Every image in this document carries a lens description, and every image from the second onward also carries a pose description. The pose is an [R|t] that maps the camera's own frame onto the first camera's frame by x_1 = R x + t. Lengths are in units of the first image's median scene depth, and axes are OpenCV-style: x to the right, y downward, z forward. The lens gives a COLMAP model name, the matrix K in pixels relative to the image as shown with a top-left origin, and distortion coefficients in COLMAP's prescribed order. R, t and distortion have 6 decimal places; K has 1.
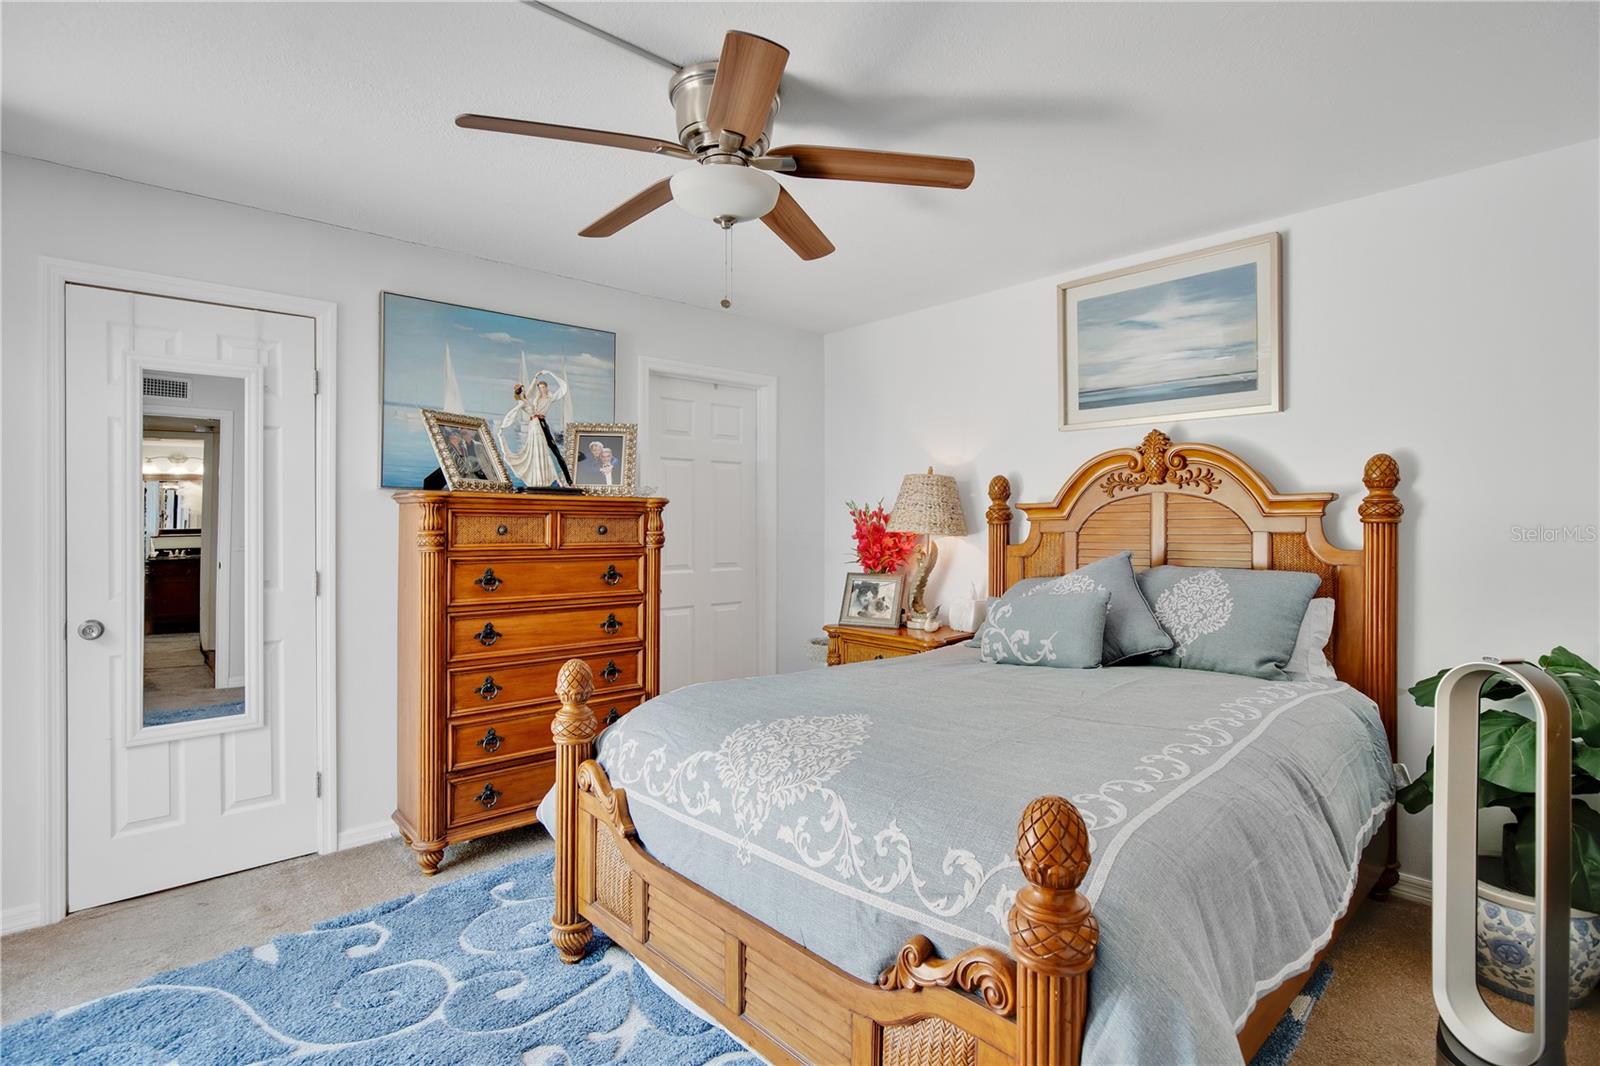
lens RADIAL K [[765.8, 0, 817.3], [0, 765.8, 515.4], [0, 0, 1]] dist [-0.025028, 0.000891]
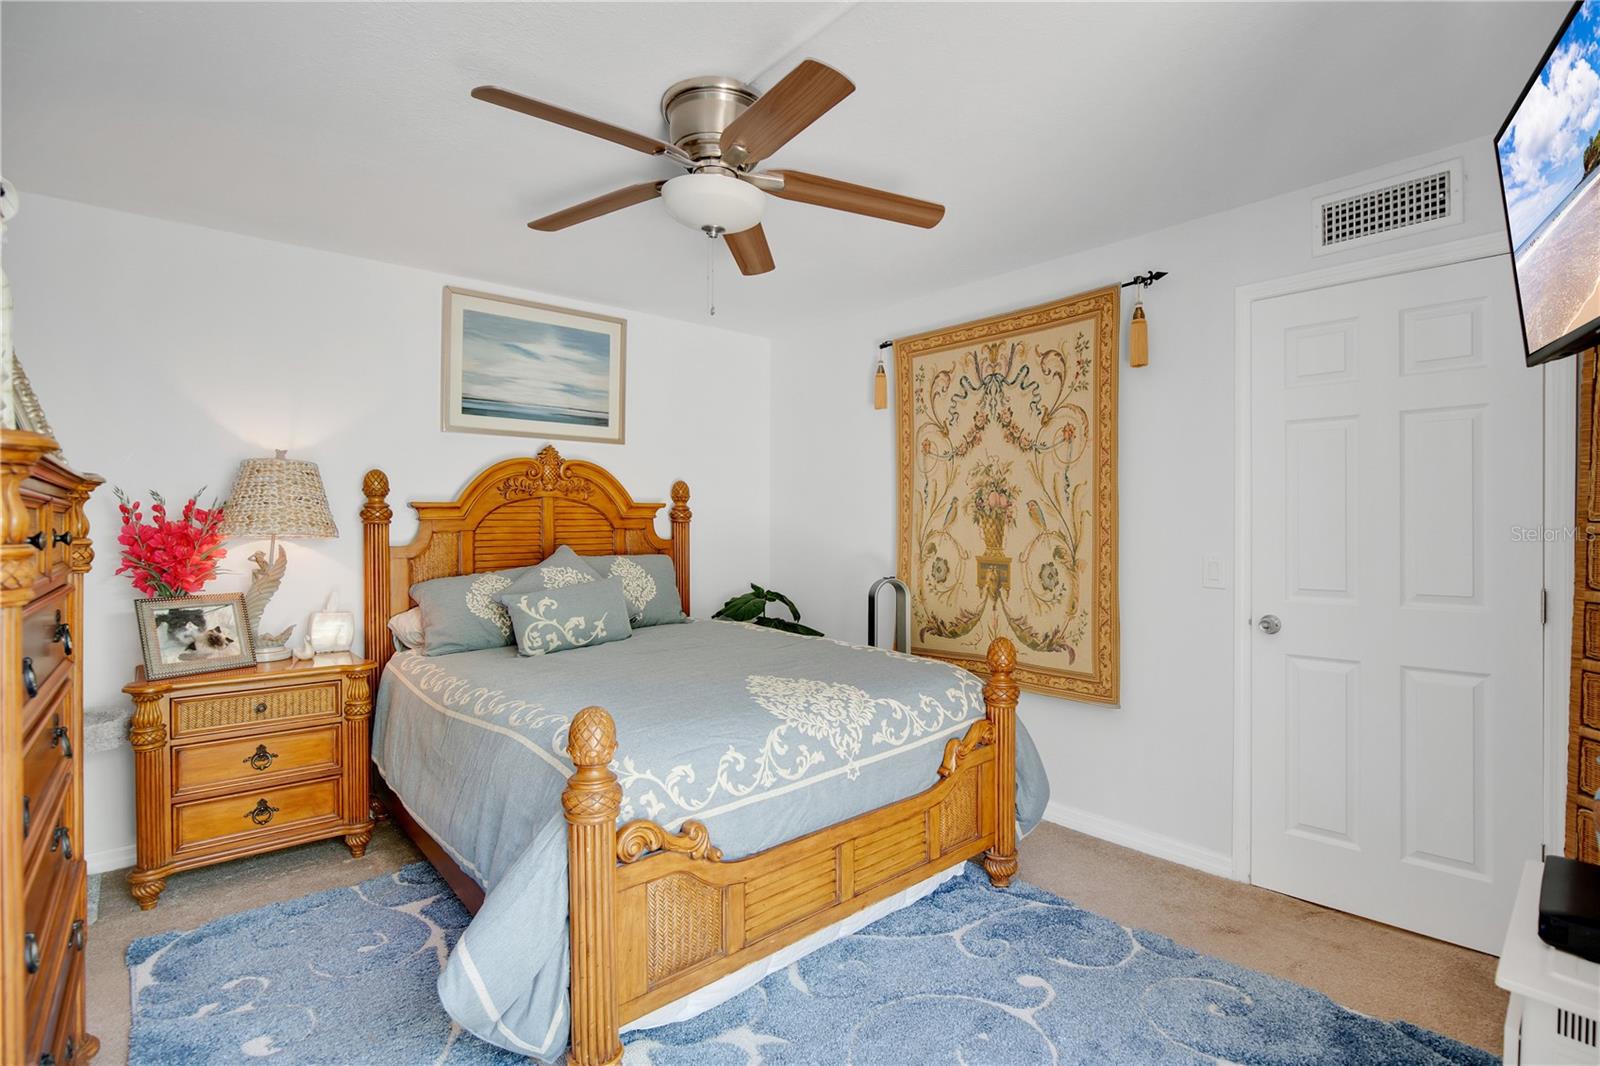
lens RADIAL K [[758.1, 0, 813.3], [0, 758.1, 528.5], [0, 0, 1]] dist [-0.037515, 0.006832]
pose [[0.028719, -0.007671, 0.999558, -0.811128], [-0.009532, 0.999923, 0.007948, 0.006462], [-0.999542, -0.009756, 0.028644, 0.598384]]
